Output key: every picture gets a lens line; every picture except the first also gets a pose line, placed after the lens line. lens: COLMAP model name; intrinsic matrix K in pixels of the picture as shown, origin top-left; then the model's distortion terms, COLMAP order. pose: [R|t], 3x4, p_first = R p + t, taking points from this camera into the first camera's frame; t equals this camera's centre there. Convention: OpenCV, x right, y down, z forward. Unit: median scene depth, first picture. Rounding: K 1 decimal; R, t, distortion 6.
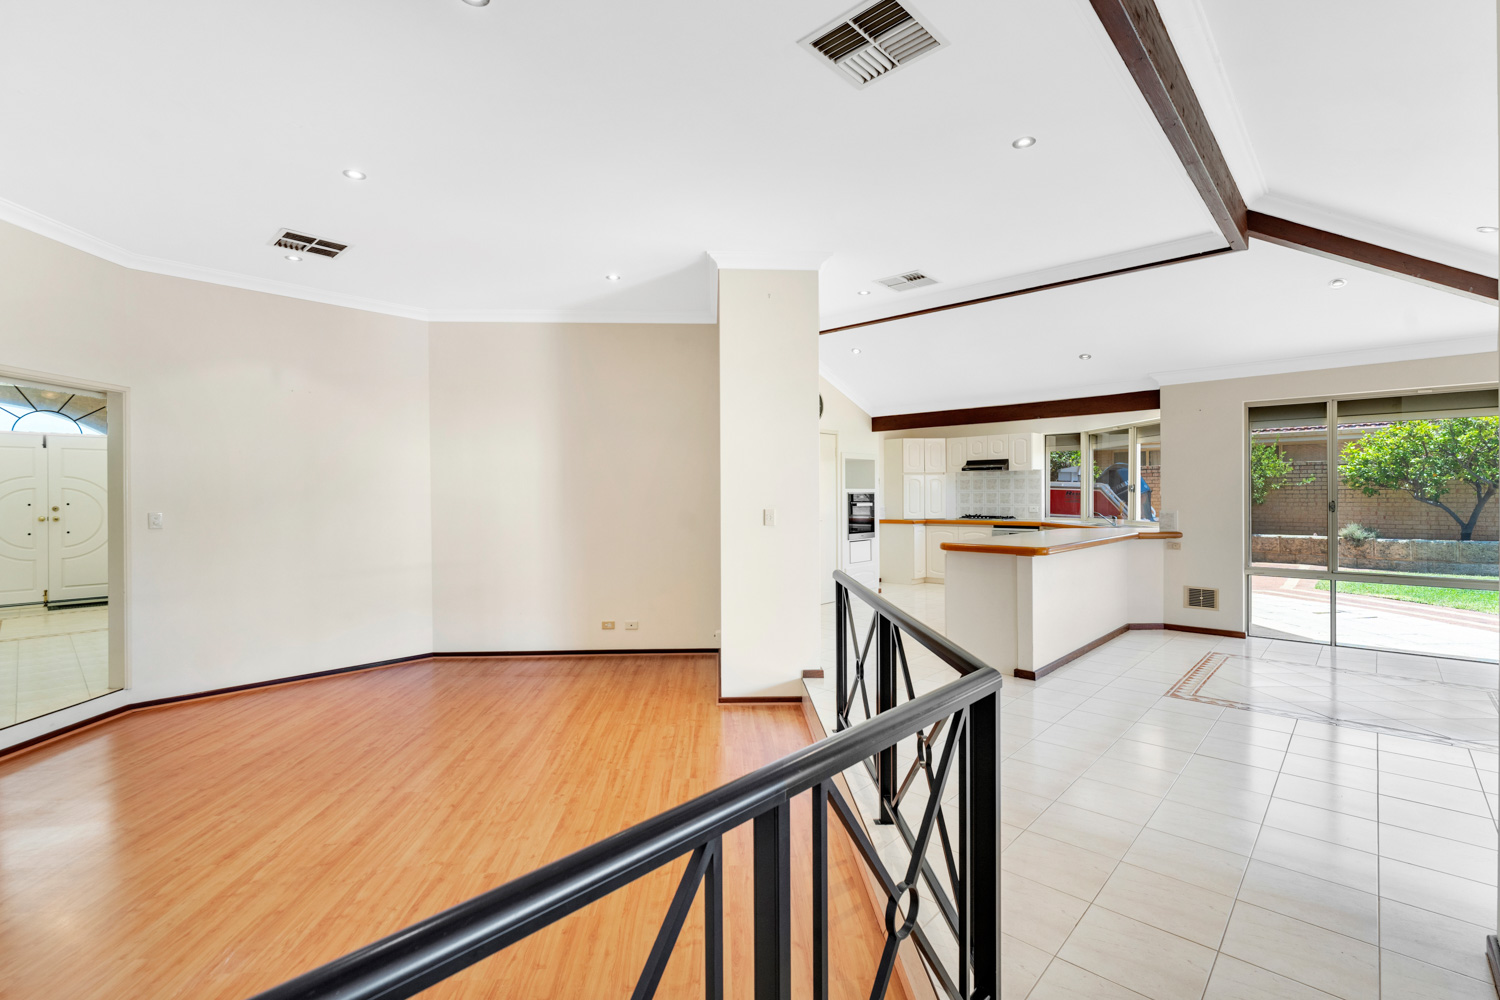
lens RADIAL K [[671.6, 0, 750.0], [0, 671.6, 500.0], [0, 0, 1]] dist [0.003588, 0.000070]
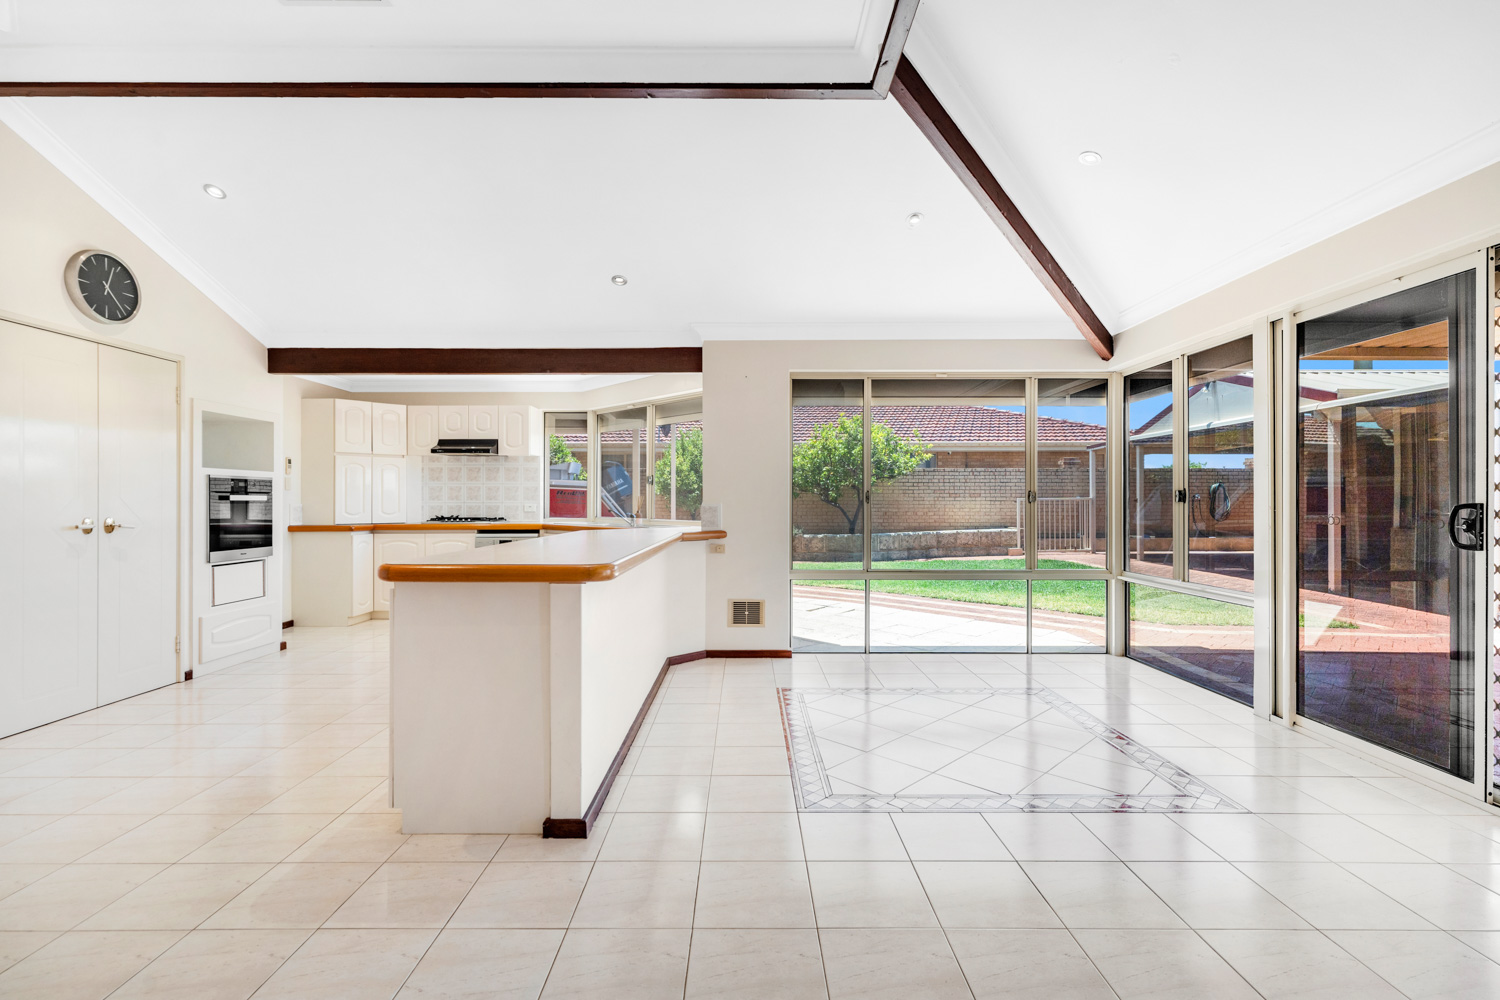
lens RADIAL K [[666.3, 0, 741.3], [0, 666.3, 498.9], [0, 0, 1]] dist [0.001482, -0.000040]
pose [[0.737184, 0.008288, 0.675641, 0.094755], [0.001815, 0.999897, -0.014247, 0.015776], [-0.675689, 0.011729, 0.737093, 0.301456]]
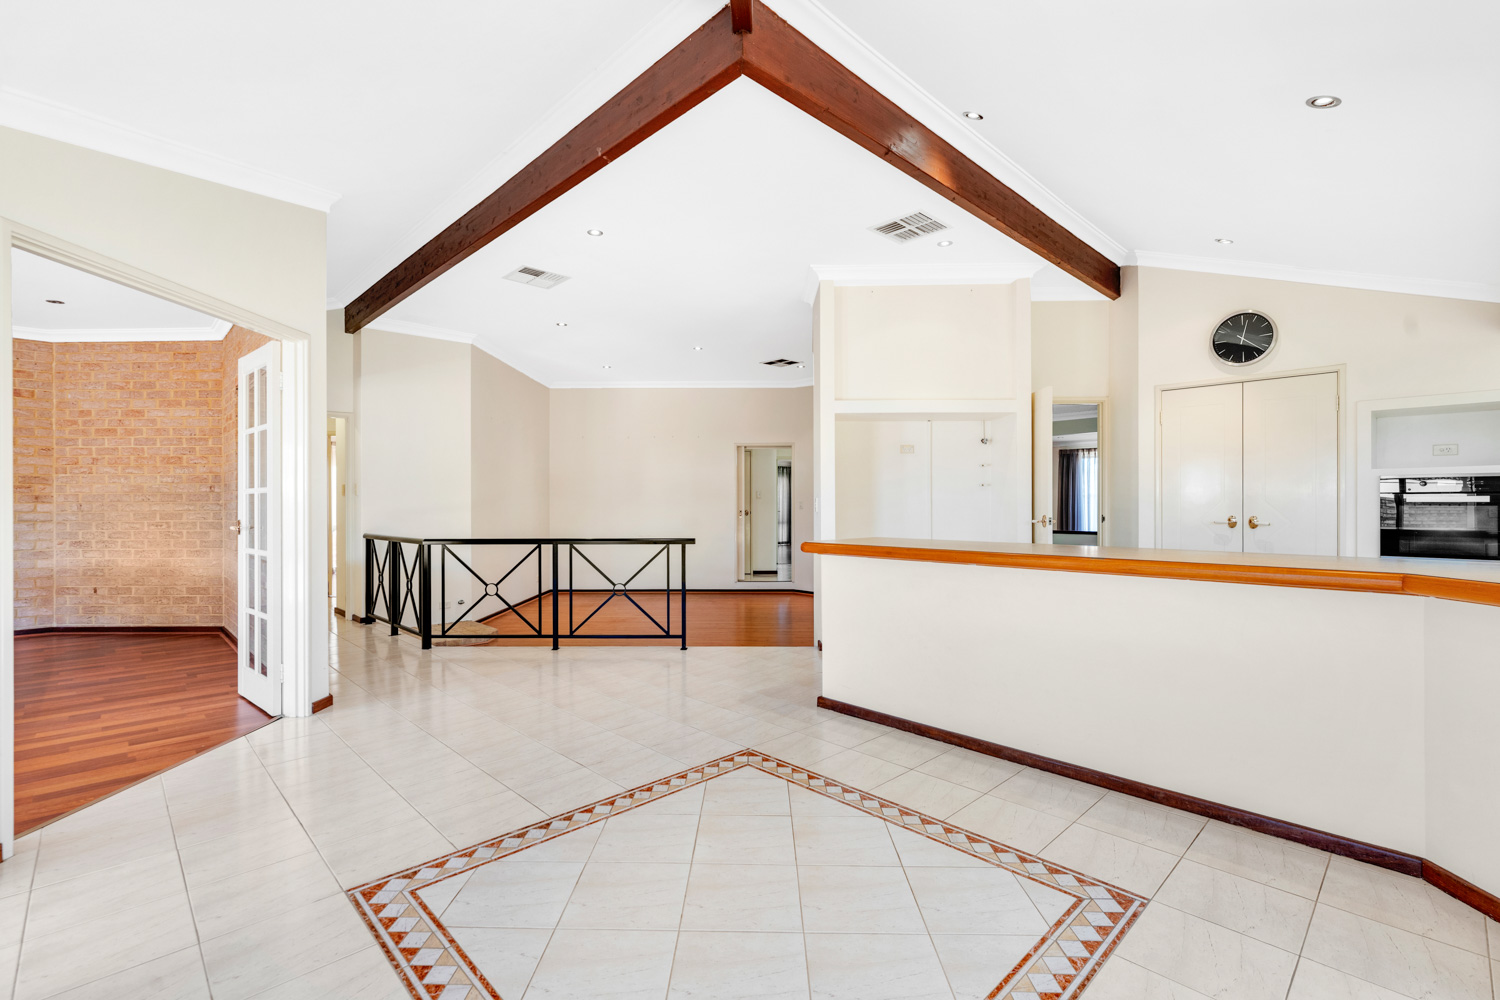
lens RADIAL K [[671.6, 0, 750.0], [0, 671.6, 500.0], [0, 0, 1]] dist [0.003588, 0.000070]
pose [[-0.049969, -0.000650, -0.998751, 0.660437], [-0.006348, 0.999980, -0.000333, 0.010460], [0.998731, 0.006323, -0.049972, 0.508834]]
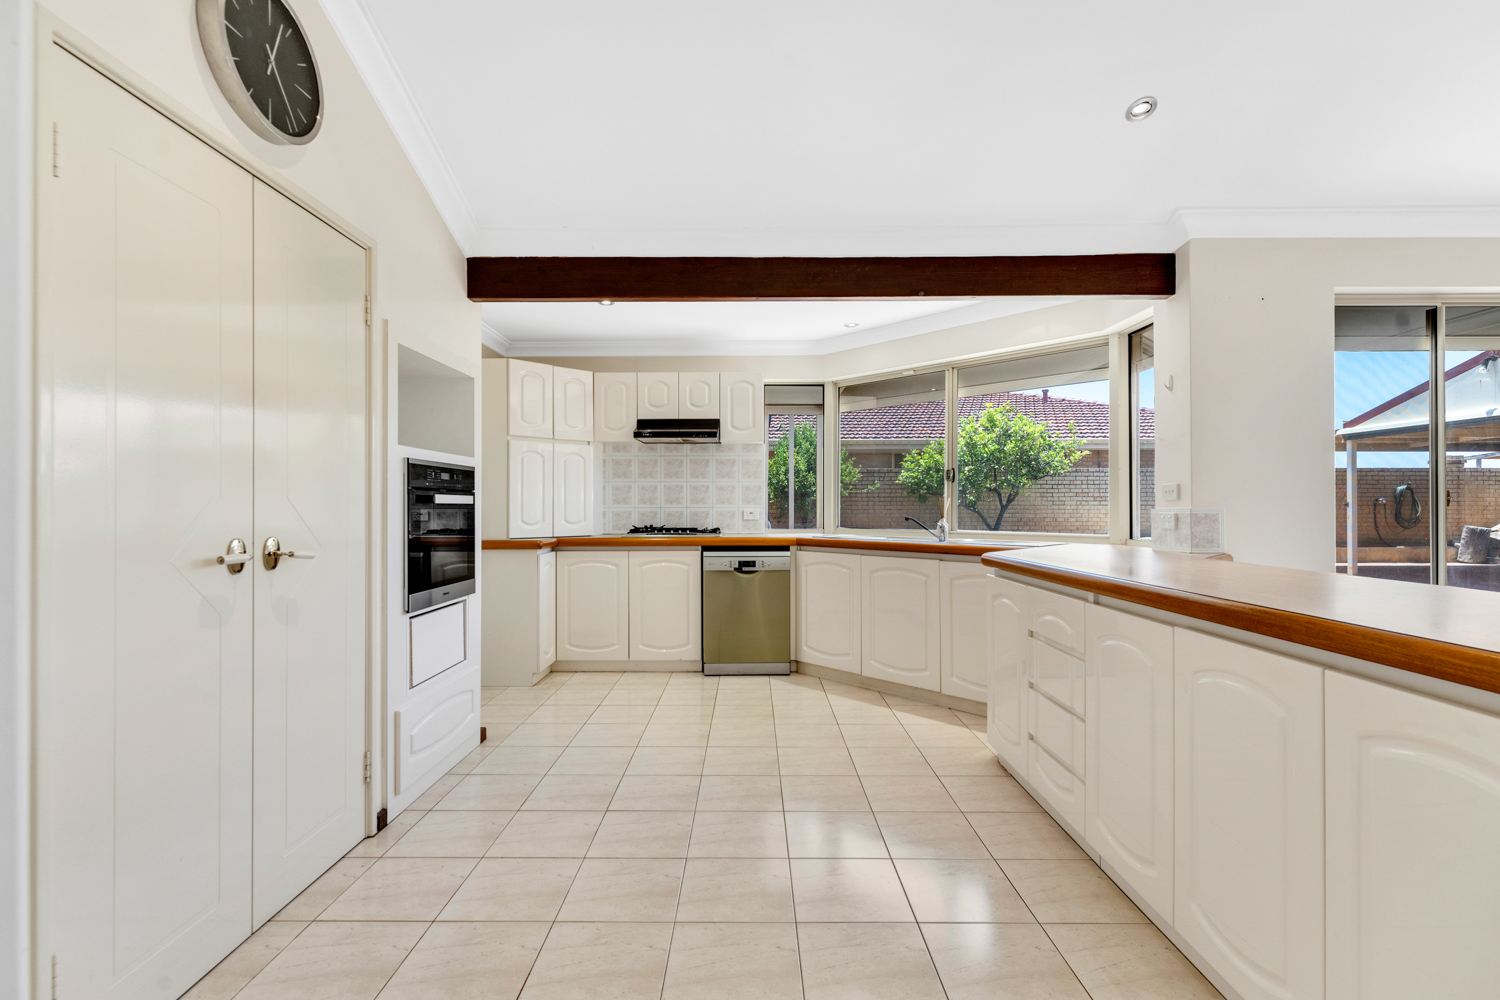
lens RADIAL K [[659.2, 0, 743.8], [0, 659.2, 503.6], [0, 0, 1]] dist [-0.001953, -0.000166]
pose [[0.741697, 0.008160, 0.670686, 0.056054], [0.001988, 0.999895, -0.014364, 0.013403], [-0.670732, 0.011987, 0.741603, 0.642234]]
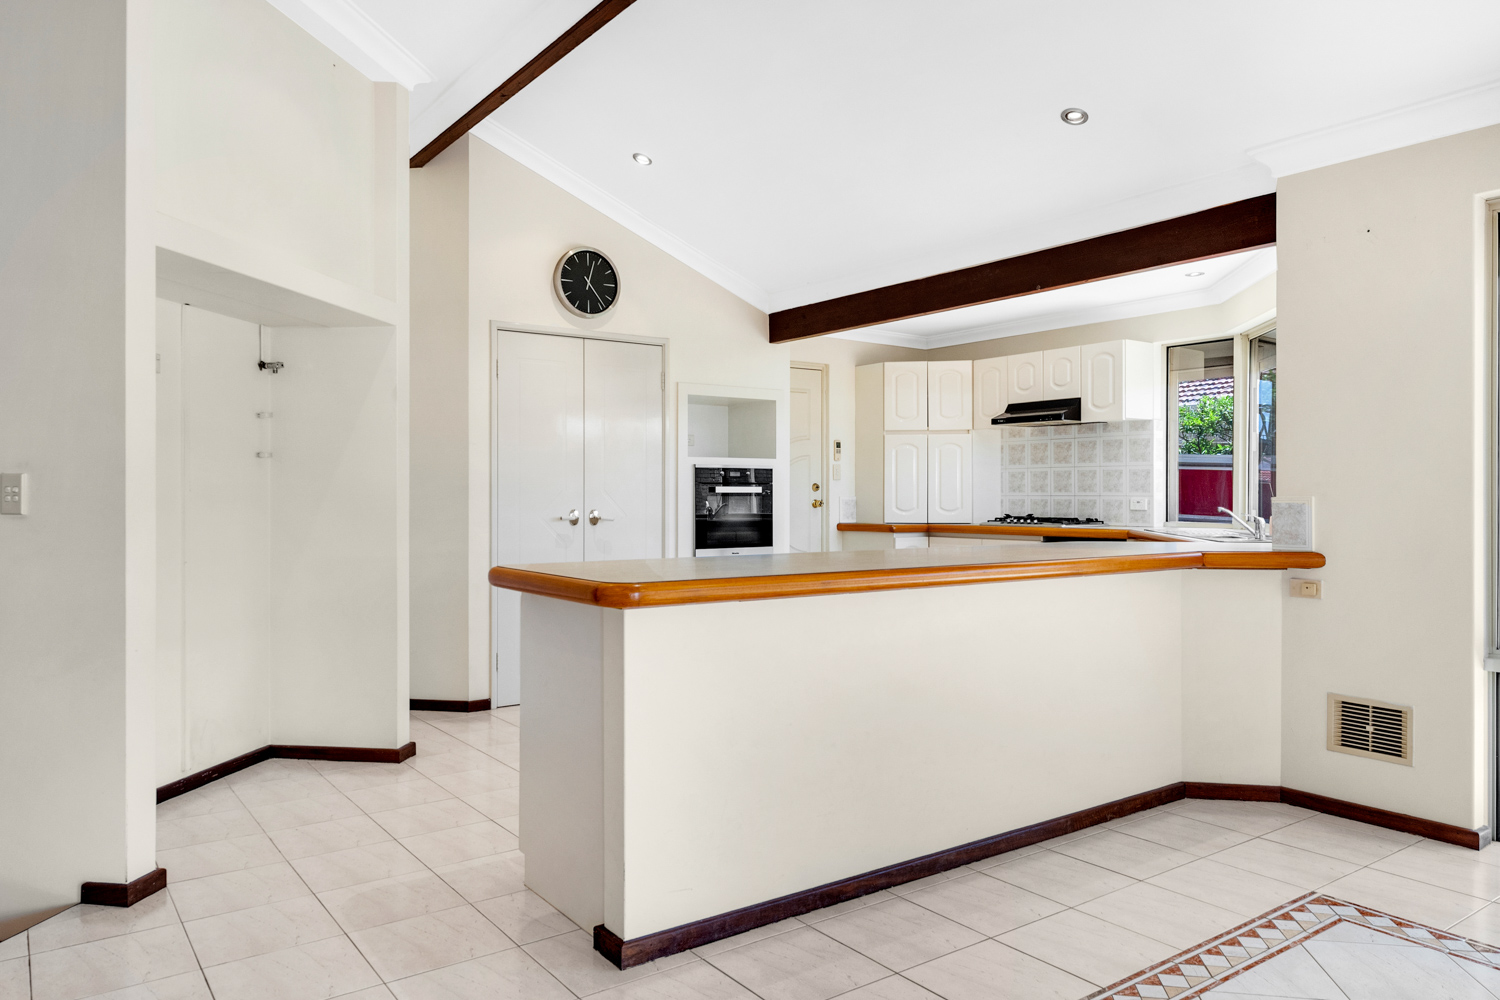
lens RADIAL K [[1015.4, 0, 751.8], [0, 1015.4, 493.2], [0, 0, 1]] dist [0.003423, 0.000763]
pose [[0.980982, 0.004965, -0.194036, 0.314561], [-0.006658, 0.999945, -0.008069, 0.014780], [0.193986, 0.009207, 0.980961, 0.265529]]
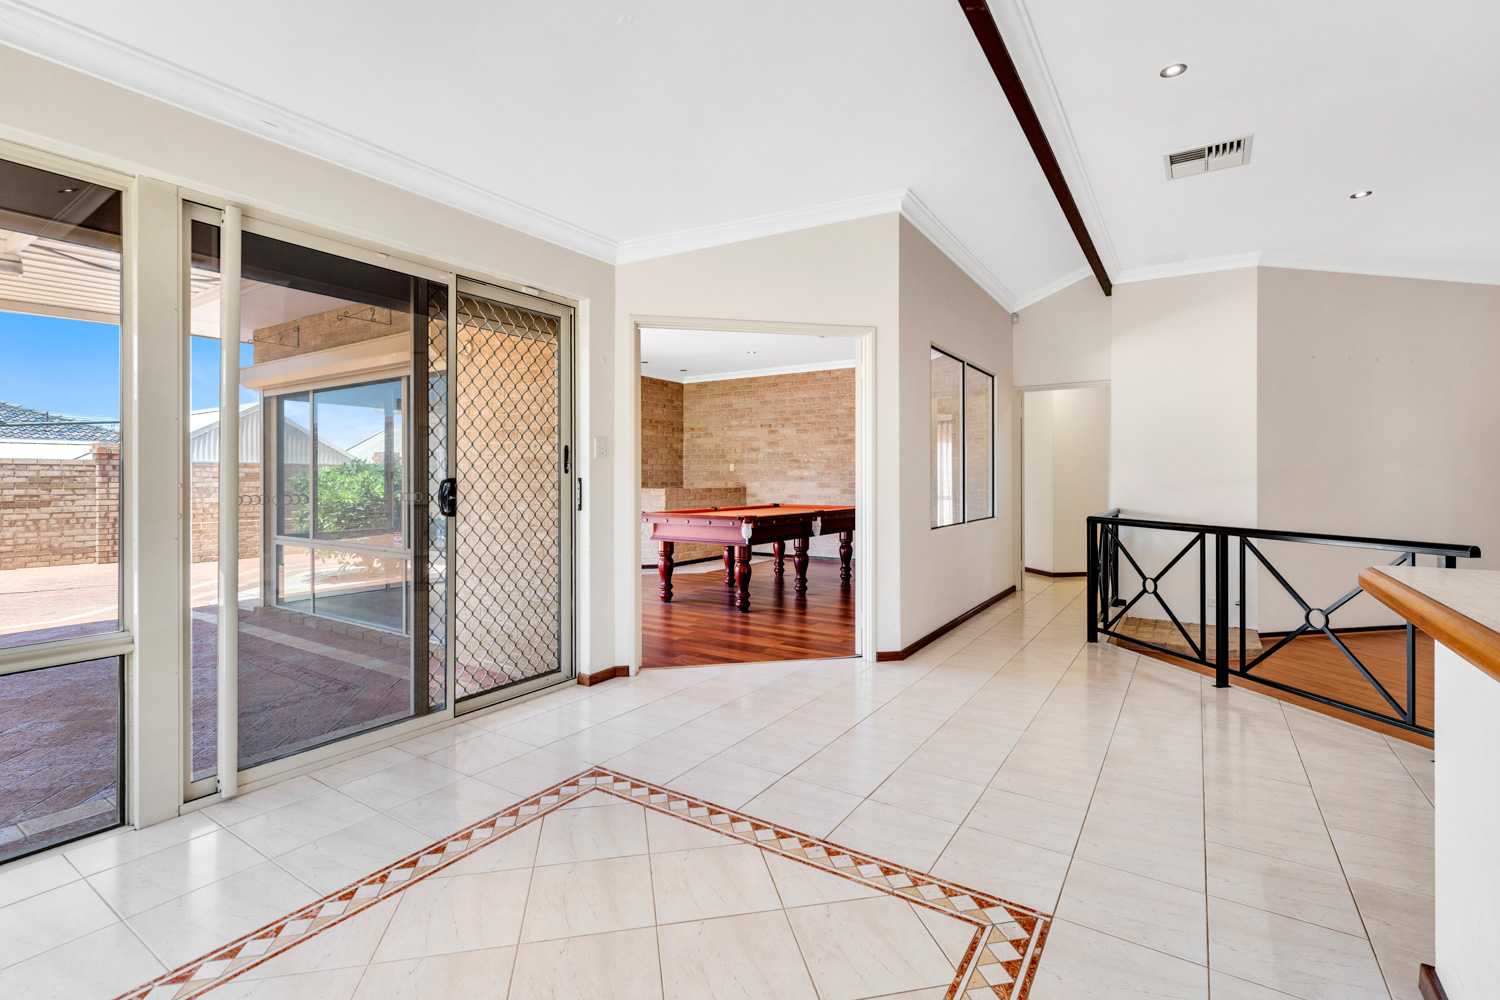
lens RADIAL K [[679.5, 0, 749.3], [0, 679.5, 477.7], [0, 0, 1]] dist [0.001363, 0.000095]
pose [[-0.986160, 0.004558, -0.165731, 0.421850], [0.003166, 0.999957, 0.008662, 0.011114], [0.165764, 0.008017, -0.986133, 0.674448]]
